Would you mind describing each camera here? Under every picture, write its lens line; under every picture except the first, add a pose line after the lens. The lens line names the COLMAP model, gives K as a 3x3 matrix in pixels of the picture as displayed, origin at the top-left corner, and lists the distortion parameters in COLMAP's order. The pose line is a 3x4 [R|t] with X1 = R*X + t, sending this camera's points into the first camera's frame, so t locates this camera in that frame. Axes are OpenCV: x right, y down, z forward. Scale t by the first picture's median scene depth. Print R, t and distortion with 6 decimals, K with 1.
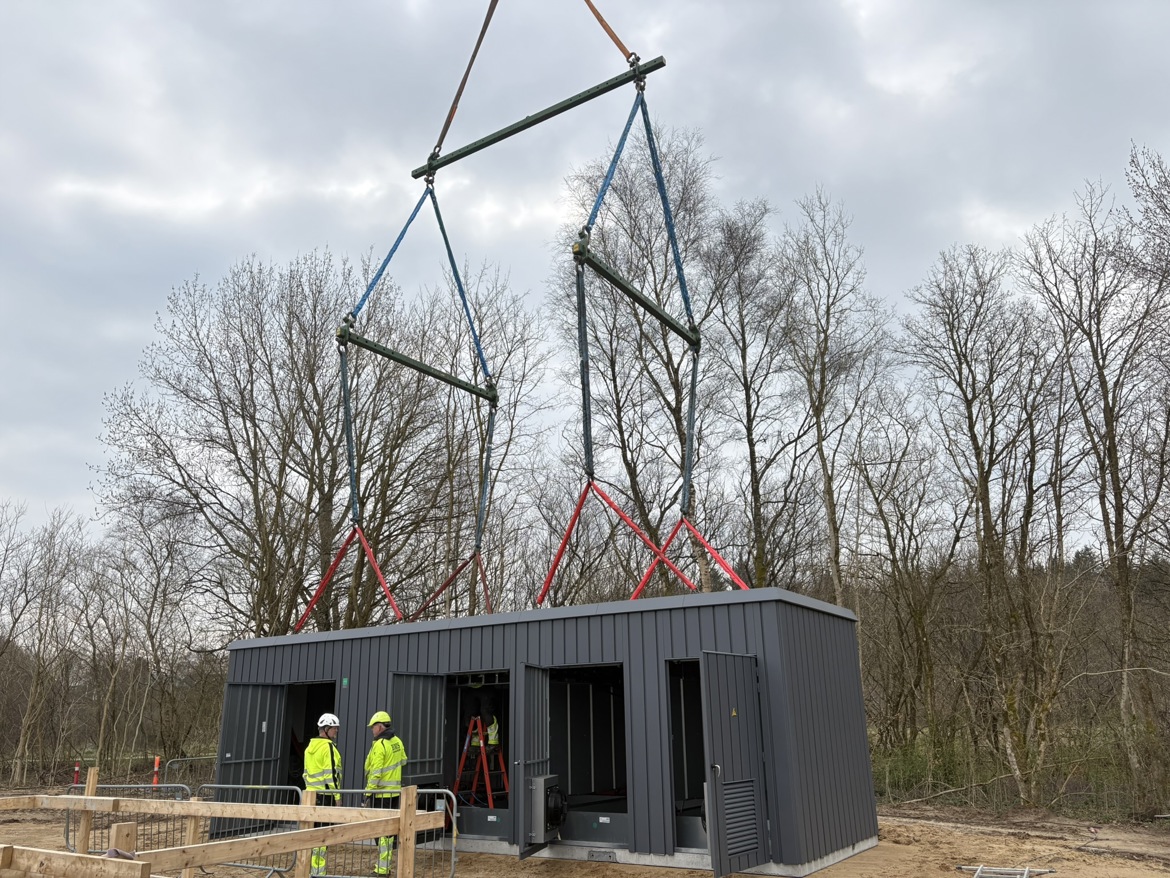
lens RADIAL K [[888.2, 0, 585.0], [0, 888.2, 439.0], [0, 0, 1]] dist [0.048192, -0.035735]
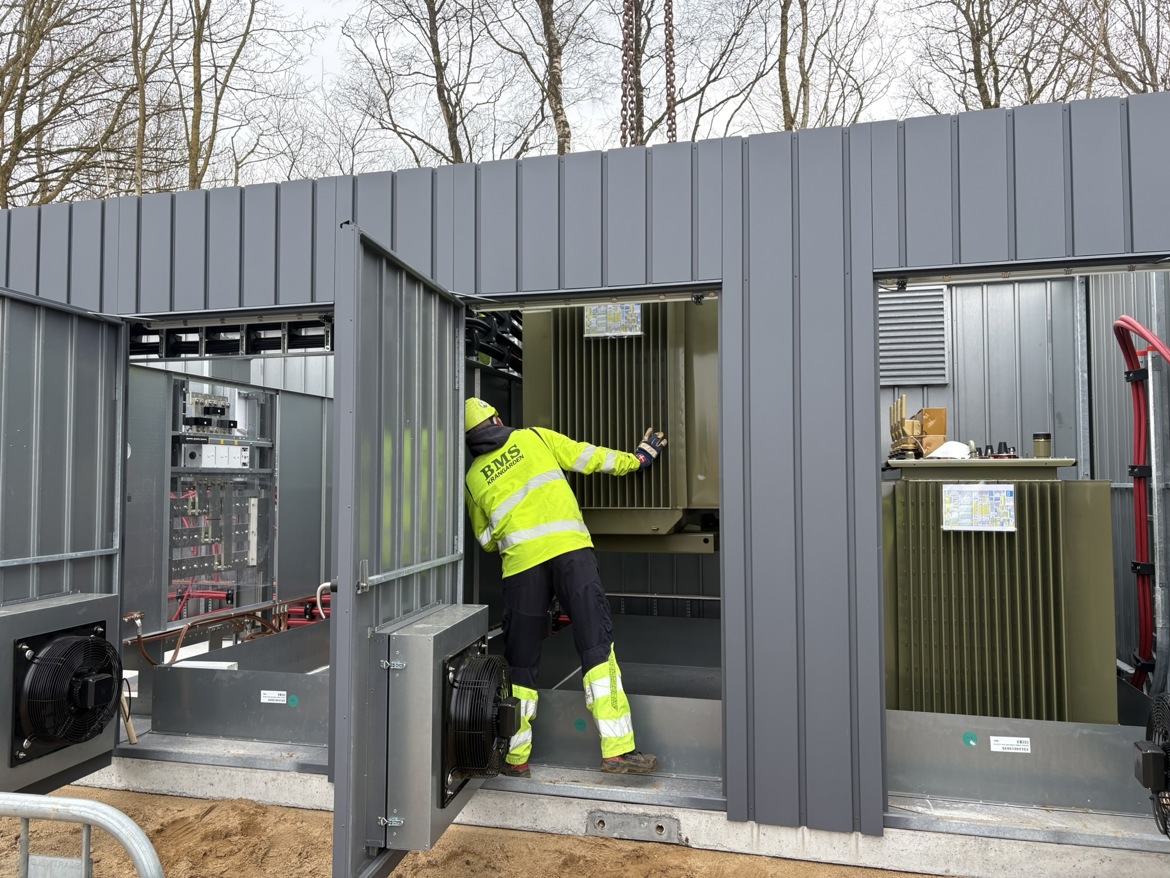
lens RADIAL K [[888.2, 0, 585.0], [0, 888.2, 439.0], [0, 0, 1]] dist [0.048192, -0.035735]
pose [[0.950592, 0.035647, 0.308390, -0.096988], [-0.111861, 0.965987, 0.233145, 0.215700], [-0.289590, -0.256123, 0.922247, 0.641861]]
